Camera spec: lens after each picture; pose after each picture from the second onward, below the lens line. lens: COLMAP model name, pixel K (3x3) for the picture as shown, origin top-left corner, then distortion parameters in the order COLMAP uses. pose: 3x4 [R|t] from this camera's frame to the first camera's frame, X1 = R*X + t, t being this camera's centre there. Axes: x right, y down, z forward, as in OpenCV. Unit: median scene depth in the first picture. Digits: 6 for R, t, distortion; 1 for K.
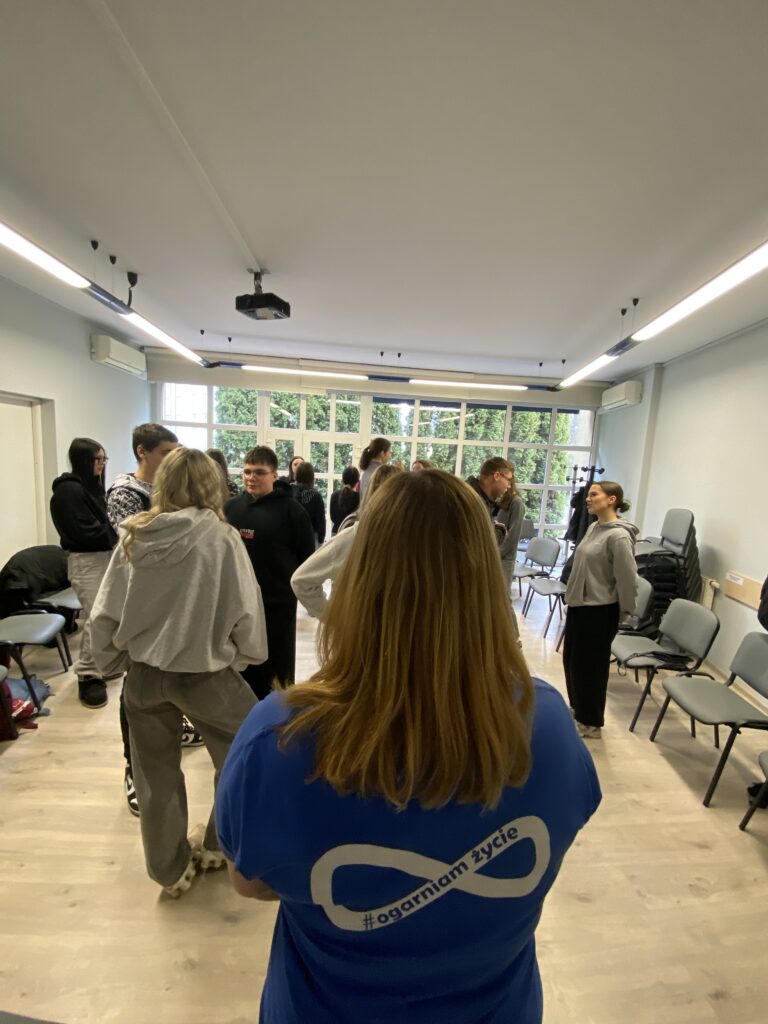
lens RADIAL K [[411.3, 0, 383.1], [0, 411.3, 513.2], [0, 0, 1]] dist [0.003850, -0.012369]
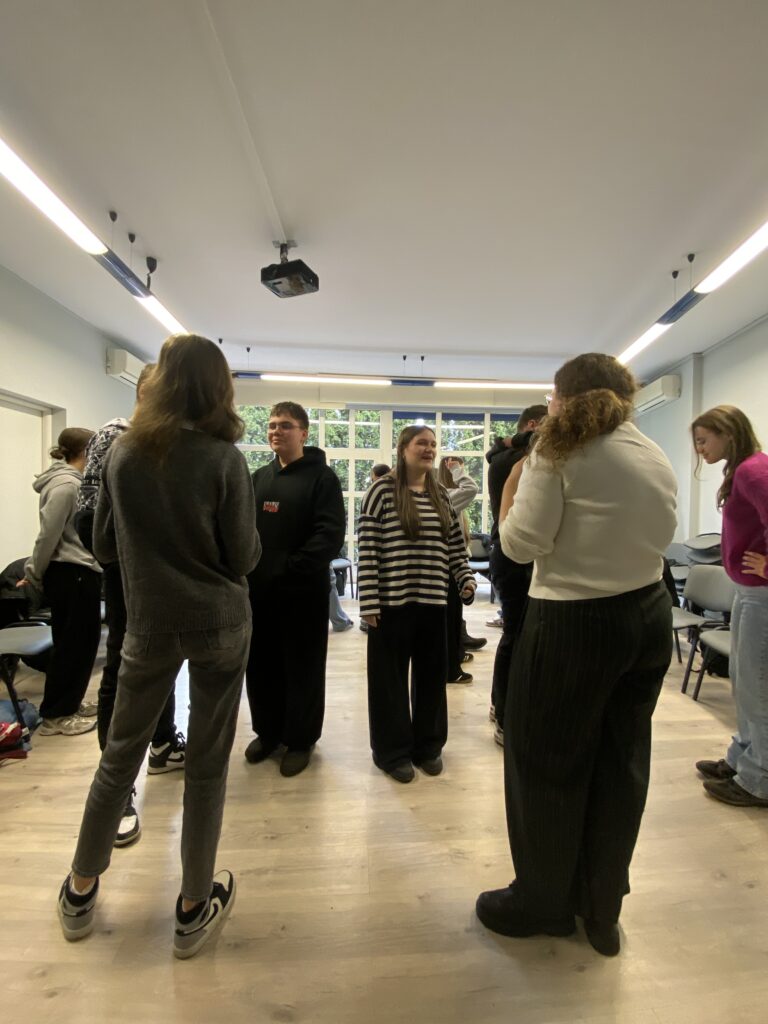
lens RADIAL K [[411.3, 0, 383.1], [0, 411.3, 514.4], [0, 0, 1]] dist [0.003850, -0.012369]
pose [[0.999007, -0.040566, -0.018404, -0.042602], [0.038303, 0.993192, -0.110010, 0.067233], [0.022741, 0.109196, 0.993760, 0.068505]]
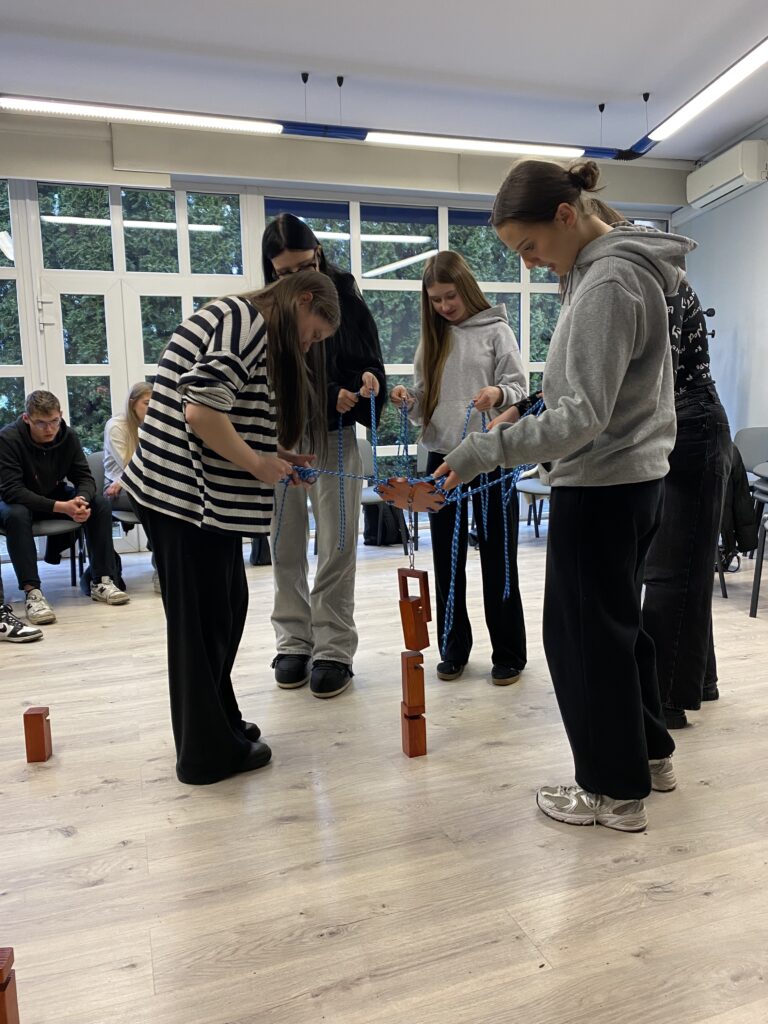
lens RADIAL K [[780.2, 0, 379.5], [0, 780.2, 512.4], [0, 0, 1]] dist [0.025830, -0.039899]
pose [[0.967402, -0.111895, 0.227184, -0.153099], [0.113486, 0.993521, 0.006092, 0.099618], [-0.226393, 0.019888, 0.973833, 0.086388]]
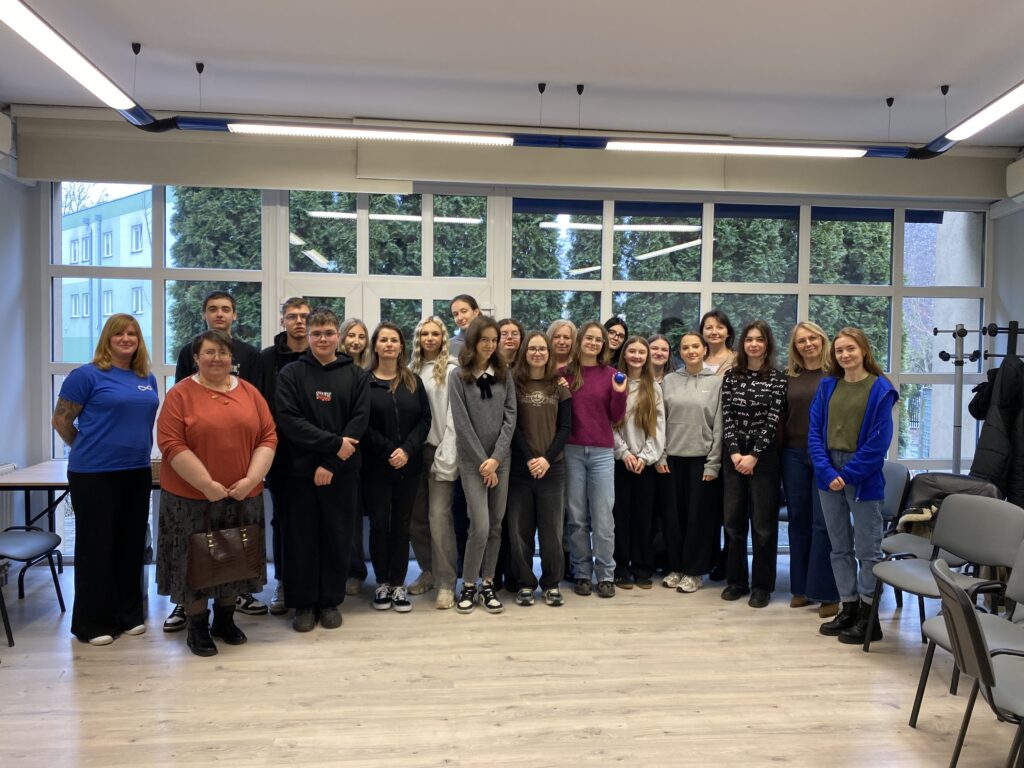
lens RADIAL K [[780.2, 0, 510.9], [0, 780.2, 384.5], [0, 0, 1]] dist [0.025830, -0.039899]
pose [[0.998869, -0.043564, 0.019052, -0.056109], [0.045271, 0.993858, -0.100975, 0.015336], [-0.014536, 0.101724, 0.994706, 0.154436]]
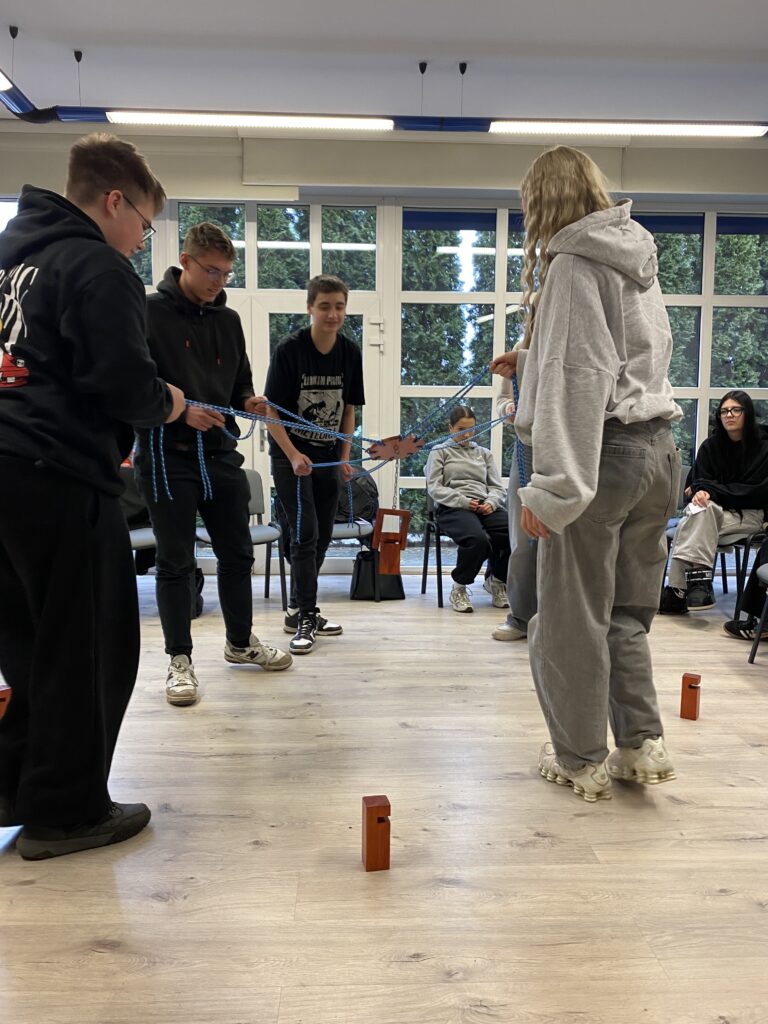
lens RADIAL K [[780.2, 0, 379.5], [0, 780.2, 508.9], [0, 0, 1]] dist [0.025830, -0.039899]
pose [[0.997764, -0.043748, -0.050525, -0.022930], [0.040543, 0.997202, -0.062802, 0.106409], [0.053131, 0.060613, 0.996746, 0.168364]]
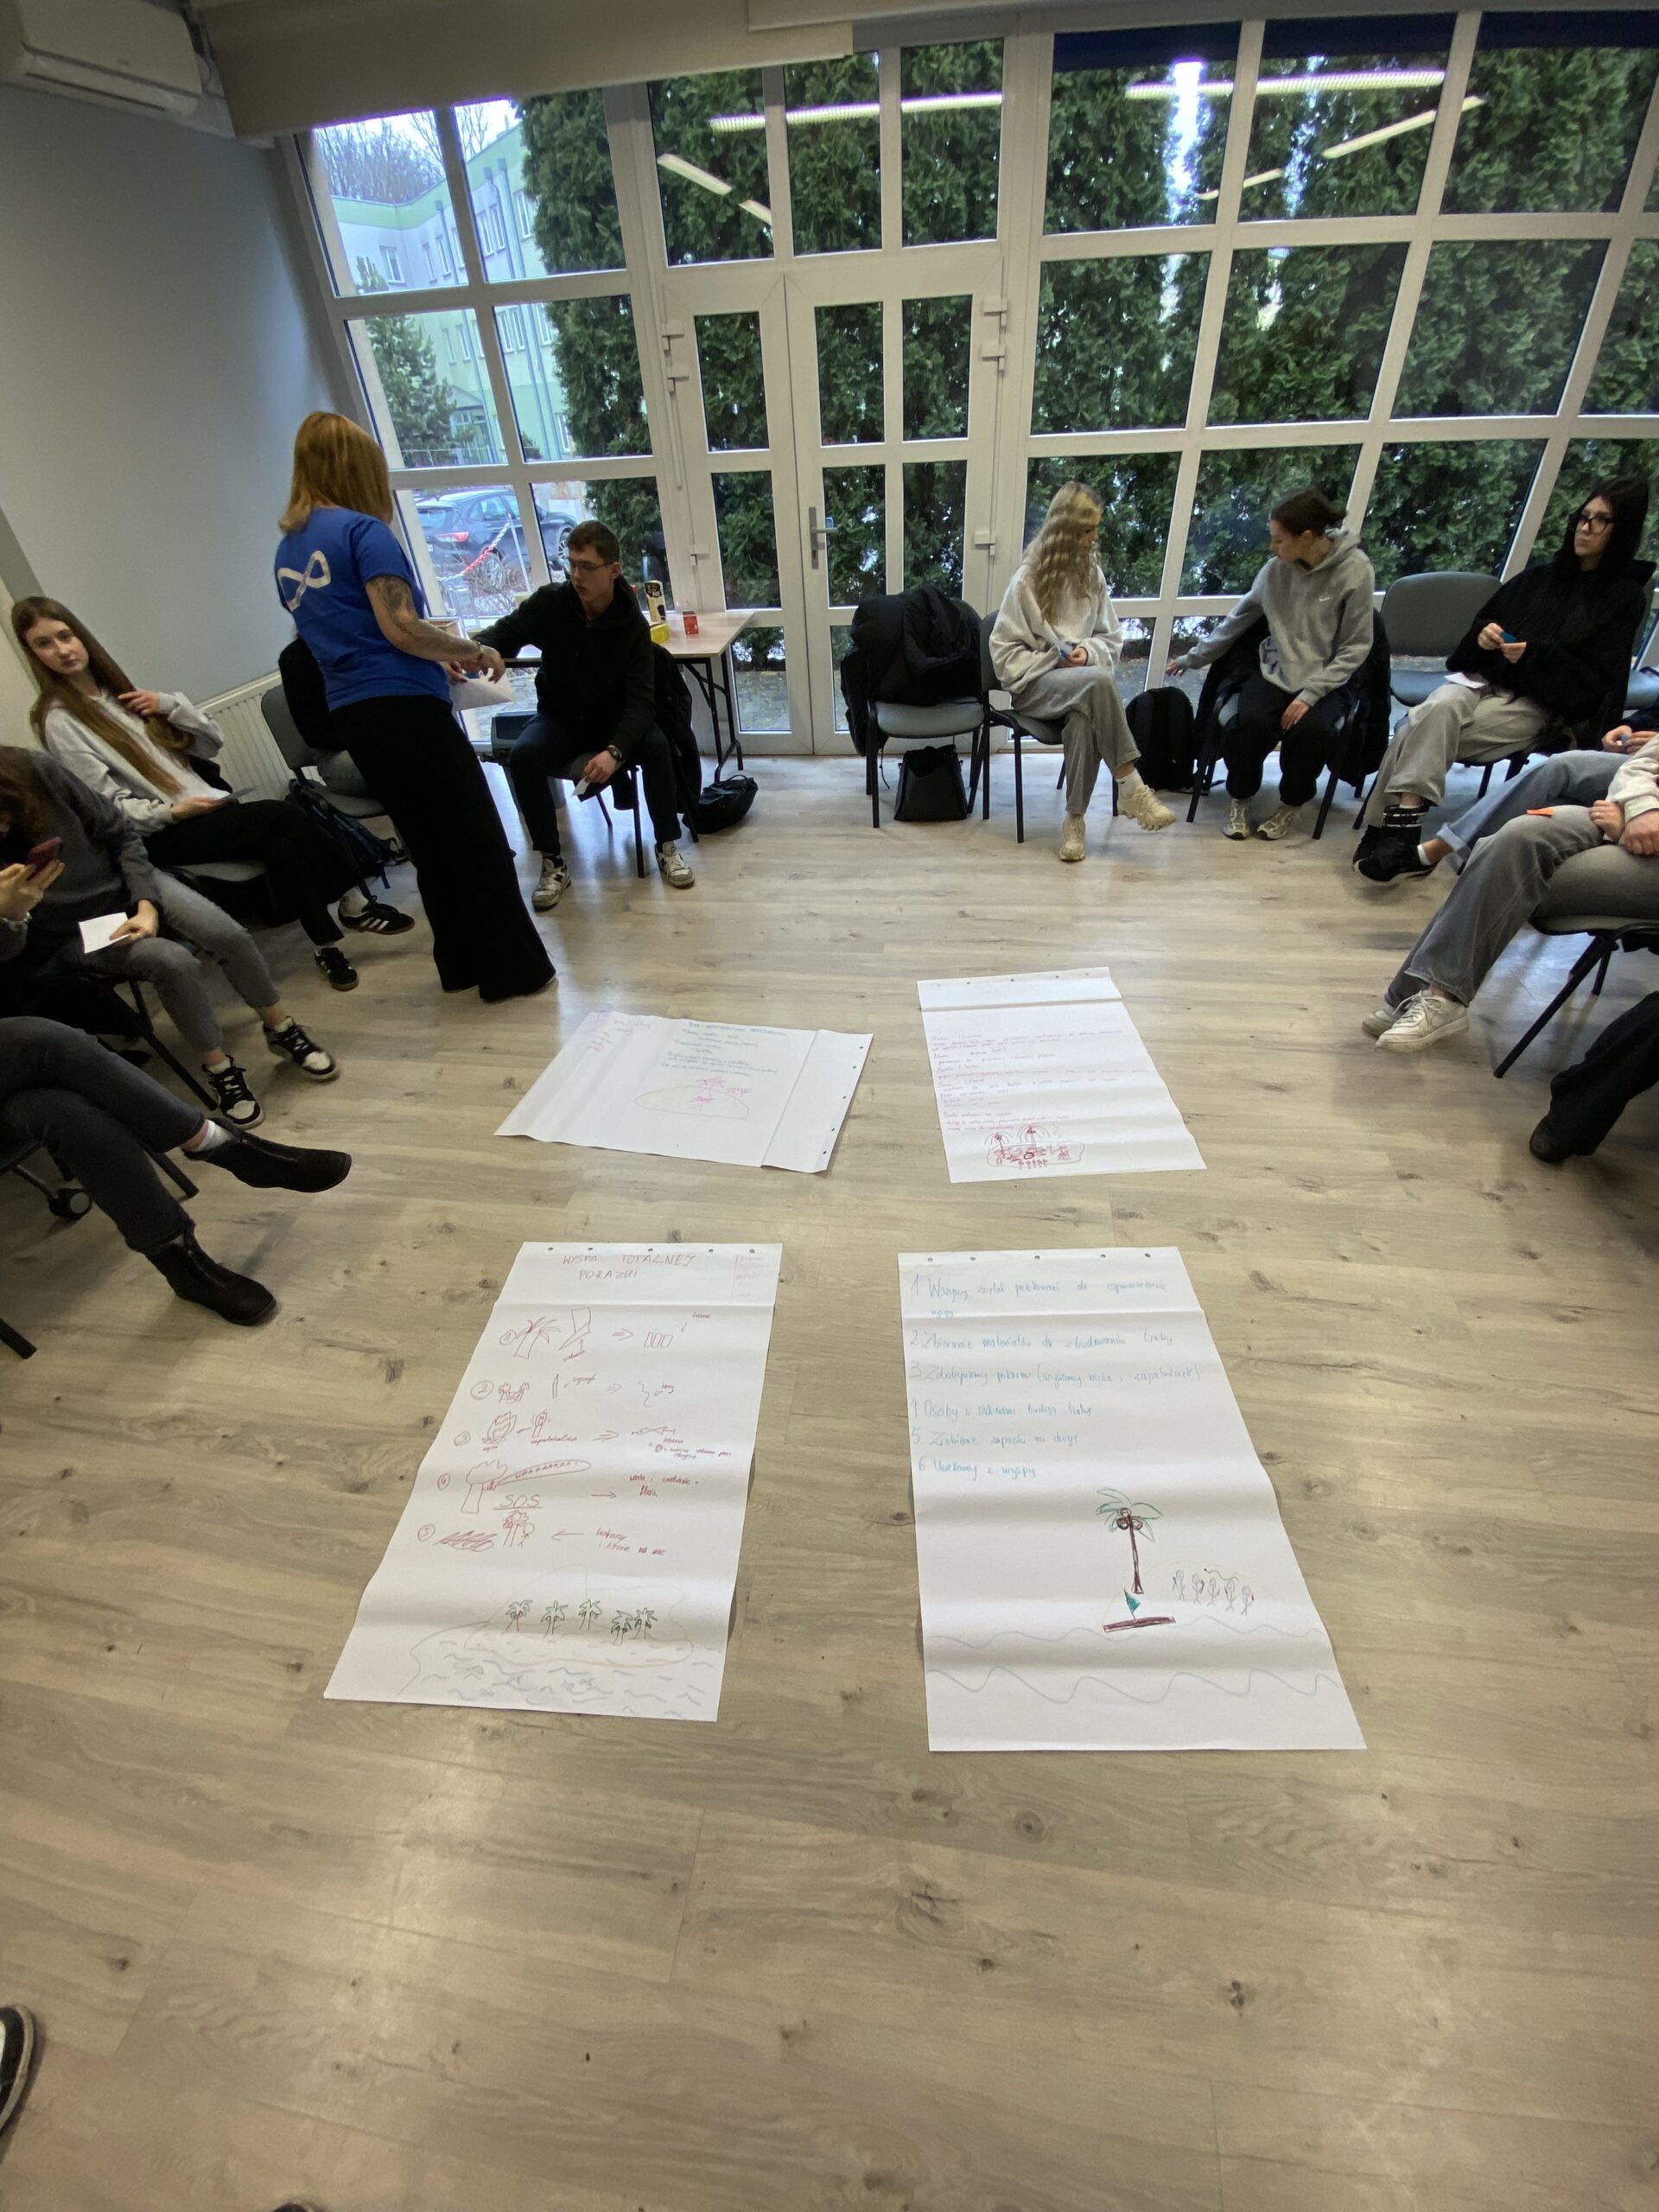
lens RADIAL K [[888.4, 0, 829.7], [0, 888.4, 1099.4], [0, 0, 1]] dist [0.003850, -0.012369]
pose [[0.967643, 0.061189, -0.244793, 0.008814], [0.074089, 0.858486, 0.507458, -0.021040], [0.241202, -0.509174, 0.826174, 0.260154]]
